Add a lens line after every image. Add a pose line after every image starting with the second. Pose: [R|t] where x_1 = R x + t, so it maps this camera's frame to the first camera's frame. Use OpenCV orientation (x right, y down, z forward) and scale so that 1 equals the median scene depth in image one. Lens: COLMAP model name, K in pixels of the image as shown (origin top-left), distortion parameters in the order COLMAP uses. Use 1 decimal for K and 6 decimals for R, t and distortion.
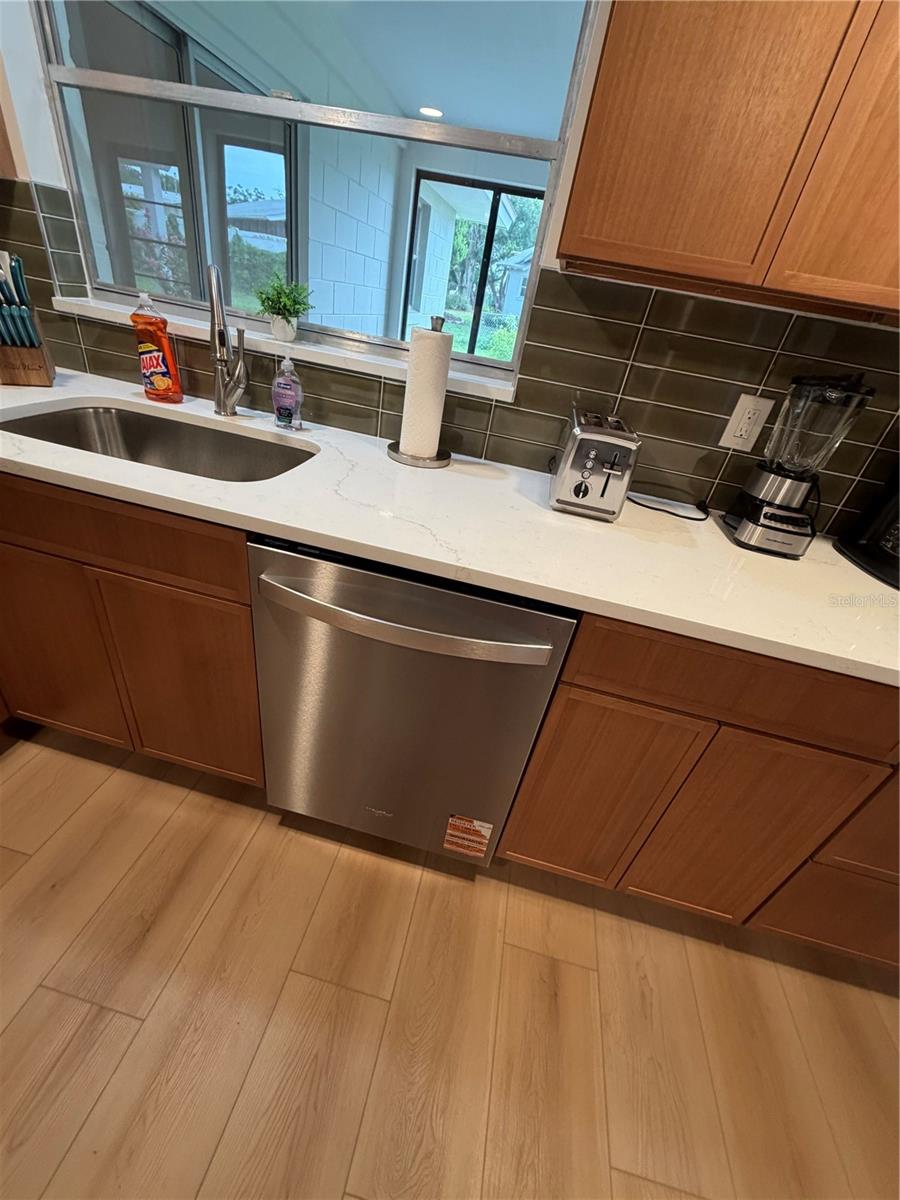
lens RADIAL K [[474.7, 0, 450.3], [0, 474.7, 596.1], [0, 0, 1]] dist [0.004793, 0.000165]
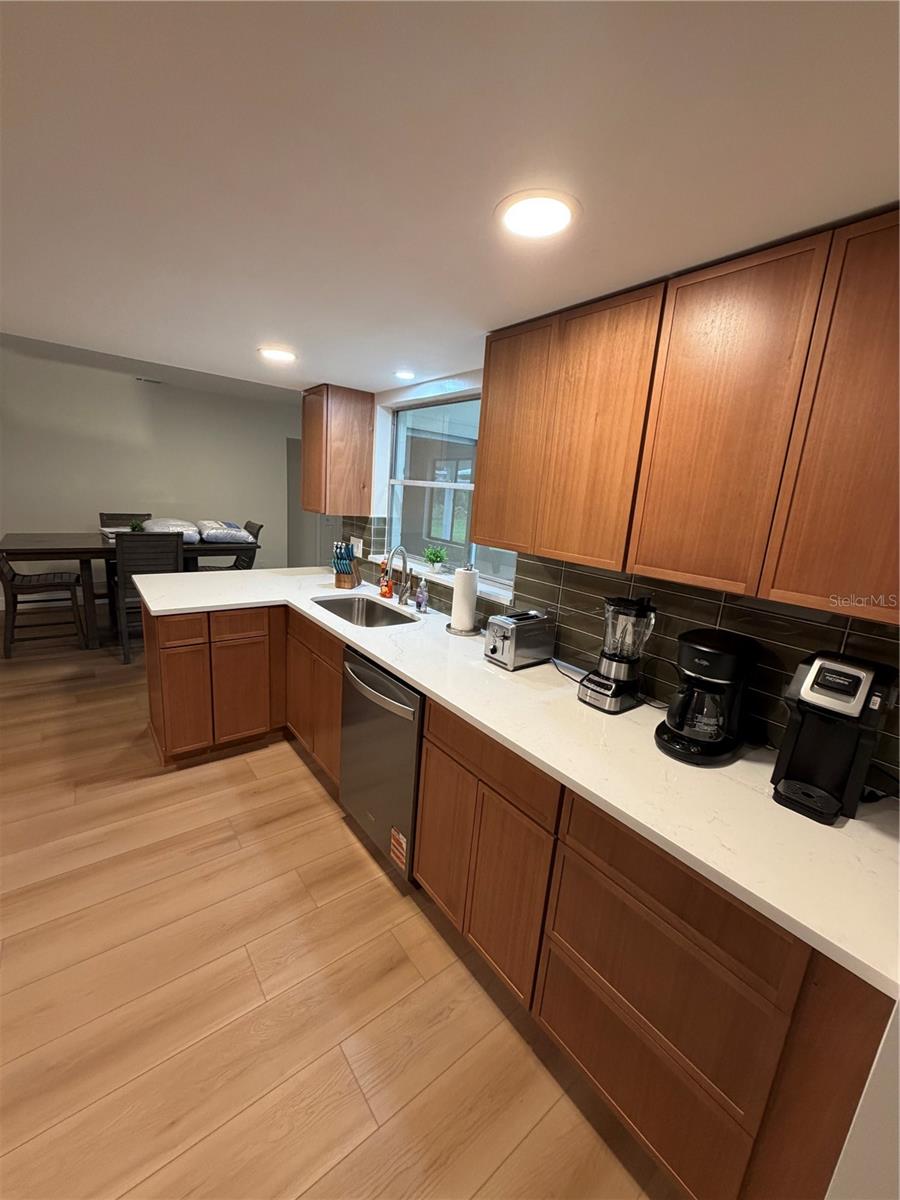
lens RADIAL K [[474.7, 0, 450.3], [0, 474.7, 596.1], [0, 0, 1]] dist [0.004793, 0.000165]
pose [[0.762678, 0.044744, -0.645228, 1.091516], [-0.305439, 0.904271, -0.298329, 0.148622], [0.570113, 0.424607, 0.703335, -0.370865]]
